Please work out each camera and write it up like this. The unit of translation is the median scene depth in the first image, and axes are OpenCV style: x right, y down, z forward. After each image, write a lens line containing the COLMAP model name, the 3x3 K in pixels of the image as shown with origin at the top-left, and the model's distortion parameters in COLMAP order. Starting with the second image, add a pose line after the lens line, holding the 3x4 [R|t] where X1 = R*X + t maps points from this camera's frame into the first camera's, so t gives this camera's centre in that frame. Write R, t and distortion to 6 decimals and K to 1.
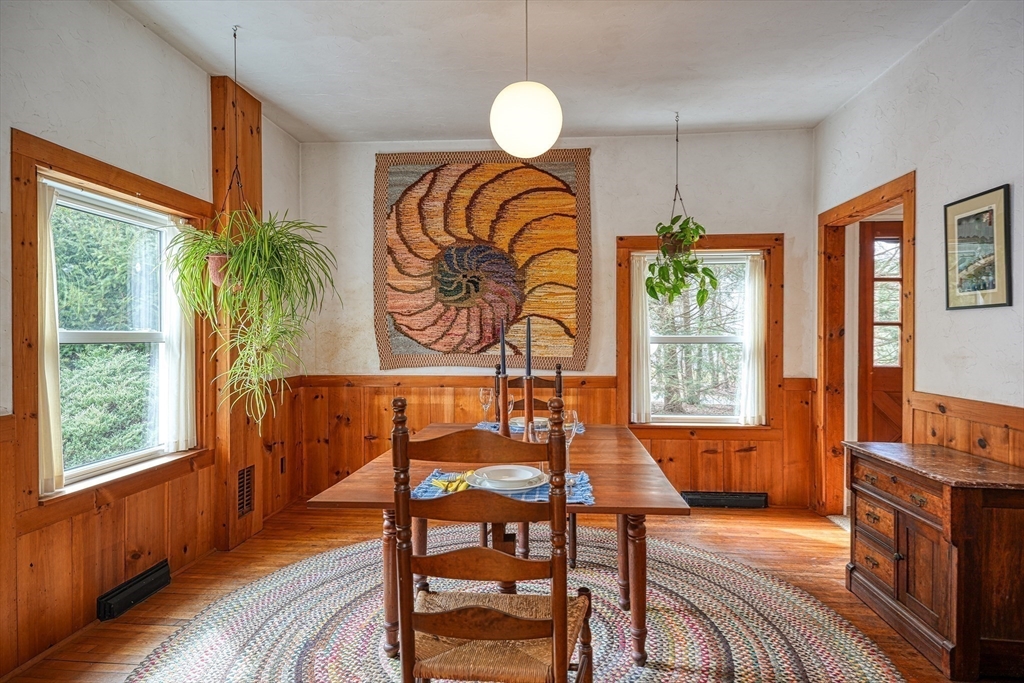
lens RADIAL K [[569.9, 0, 510.1], [0, 569.9, 340.1], [0, 0, 1]] dist [0.022156, -0.010584]
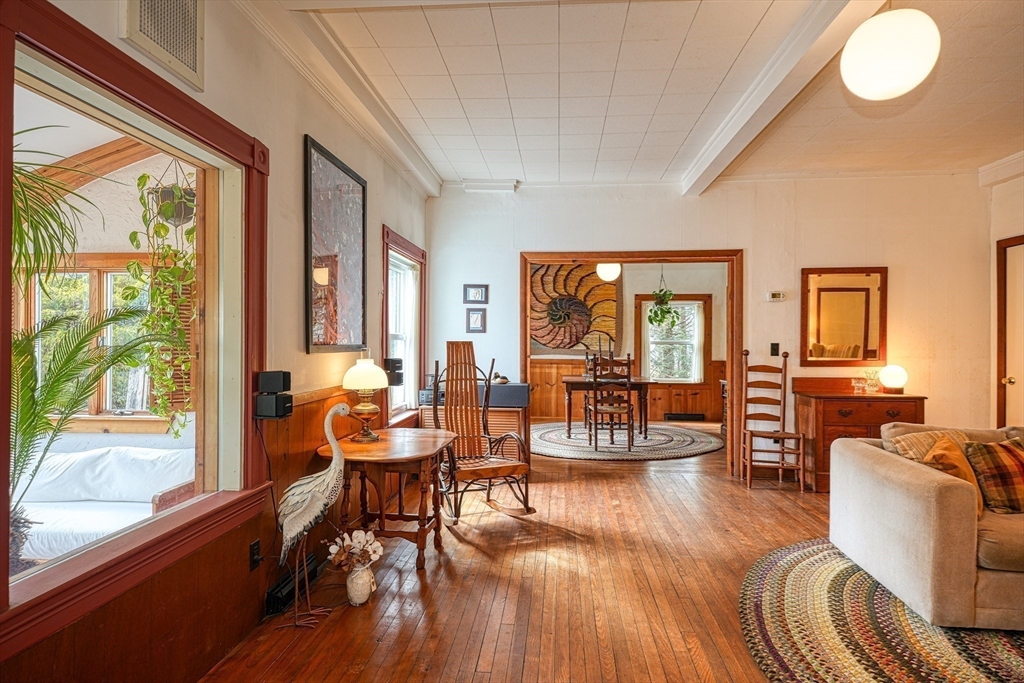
lens RADIAL K [[569.9, 0, 513.3], [0, 569.9, 340.2], [0, 0, 1]] dist [0.022156, -0.010584]
pose [[0.999976, 0.006913, -0.000840, -0.265572], [-0.006915, 0.999974, -0.001792, -0.002296], [0.000828, 0.001798, 0.999998, -1.138910]]
